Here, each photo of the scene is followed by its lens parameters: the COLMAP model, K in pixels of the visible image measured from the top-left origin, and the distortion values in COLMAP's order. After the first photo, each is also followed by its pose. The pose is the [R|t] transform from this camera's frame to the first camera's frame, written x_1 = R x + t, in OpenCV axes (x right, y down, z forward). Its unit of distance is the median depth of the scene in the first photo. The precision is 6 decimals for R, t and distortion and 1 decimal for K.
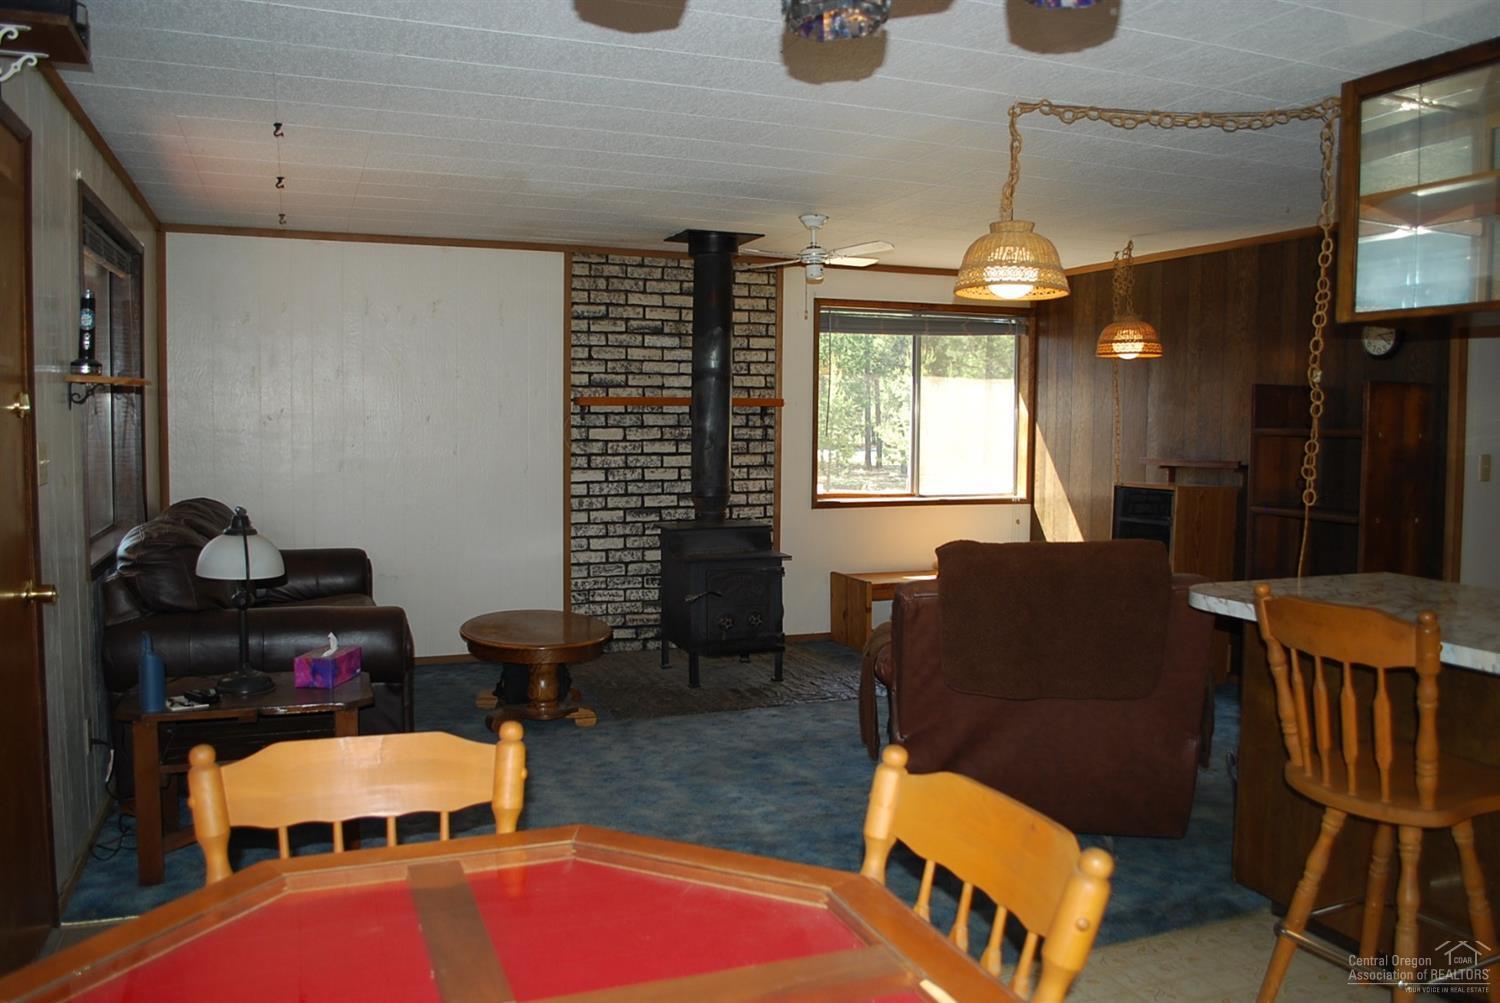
lens RADIAL K [[1183.8, 0, 754.2], [0, 1183.8, 500.2], [0, 0, 1]] dist [-0.088661, 0.017558]
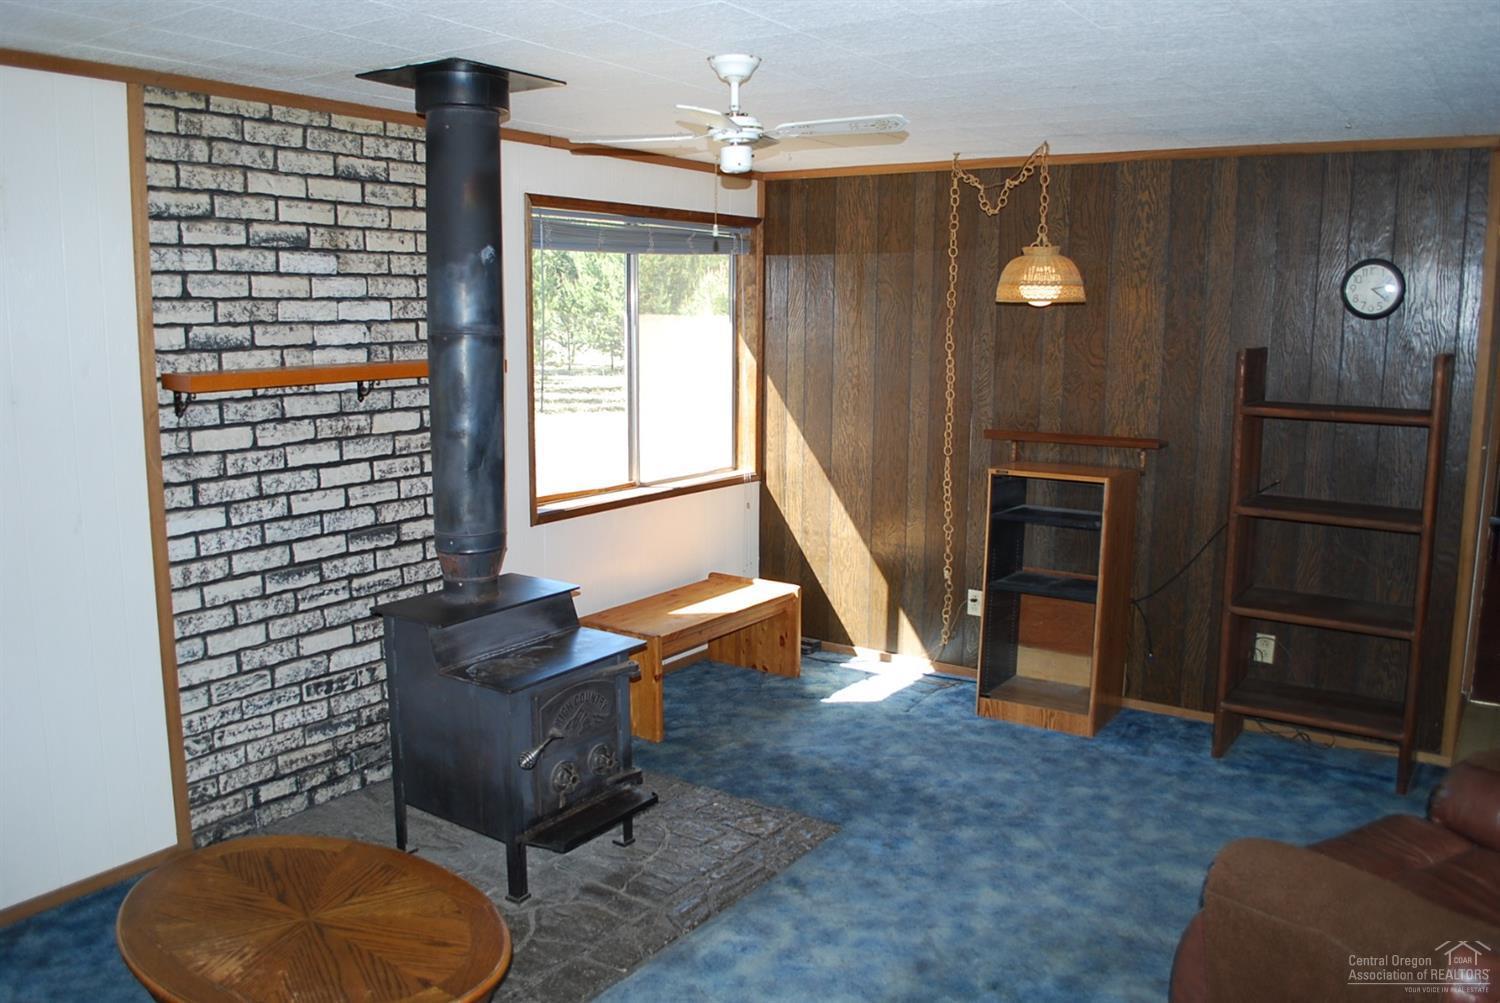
lens RADIAL K [[1183.8, 0, 746.9], [0, 1183.8, 500.6], [0, 0, 1]] dist [-0.088661, 0.017558]
pose [[0.826297, -0.091431, 0.555765, -0.223215], [0.037046, 0.993422, 0.108353, -0.076408], [-0.562016, -0.068943, 0.824248, 0.432808]]
